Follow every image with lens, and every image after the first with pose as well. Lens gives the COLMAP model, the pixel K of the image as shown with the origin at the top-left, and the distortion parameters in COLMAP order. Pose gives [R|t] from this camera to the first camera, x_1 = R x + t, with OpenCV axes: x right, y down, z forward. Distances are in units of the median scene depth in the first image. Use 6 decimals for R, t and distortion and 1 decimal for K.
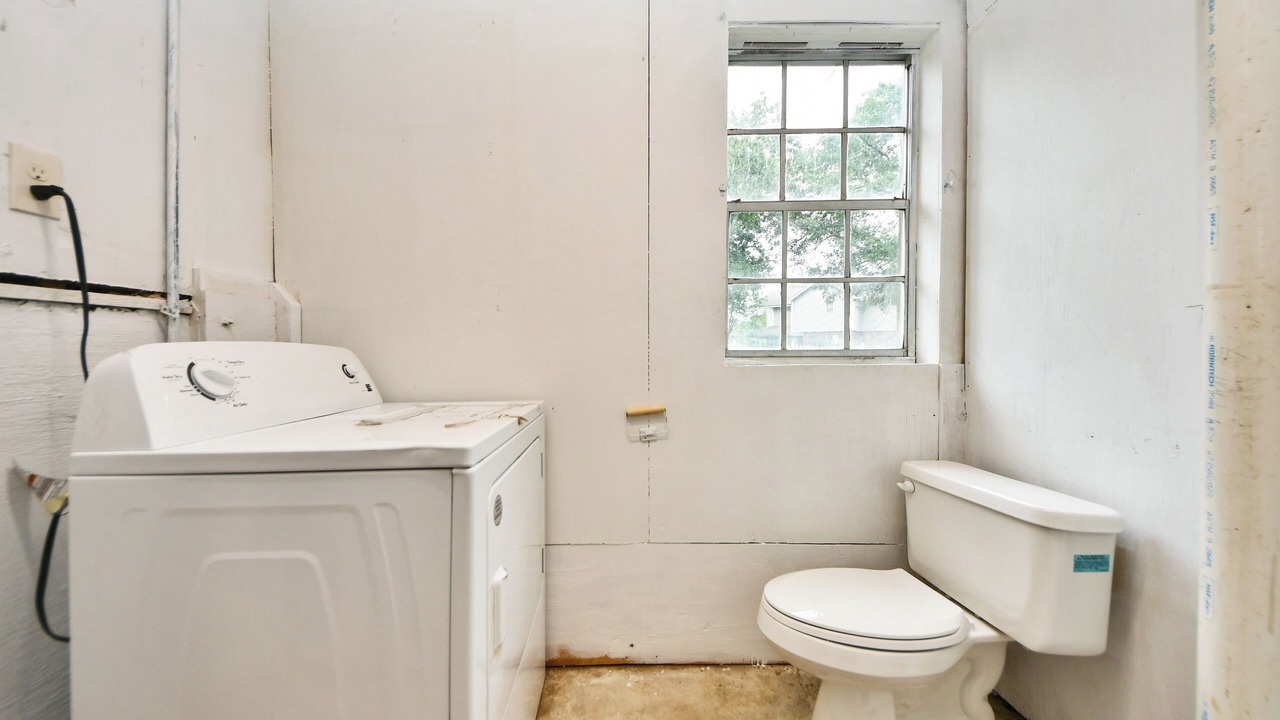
lens RADIAL K [[451.2, 0, 629.1], [0, 451.2, 347.4], [0, 0, 1]] dist [0.066087, -0.024403]
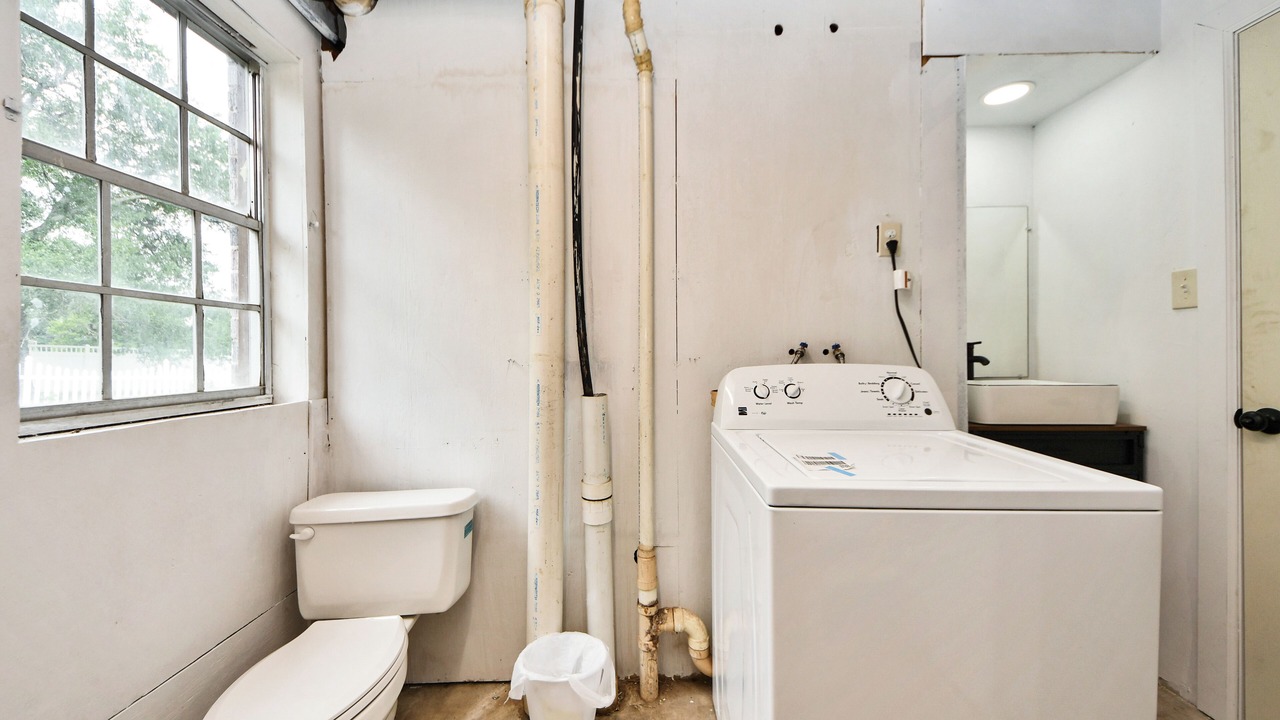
lens RADIAL K [[448.1, 0, 631.1], [0, 448.1, 359.4], [0, 0, 1]] dist [0.065233, -0.029314]
pose [[0.054668, -0.002887, 0.998500, -0.284659], [0.003384, 0.999991, 0.002706, -0.053493], [-0.998499, 0.003231, 0.054677, 0.246897]]
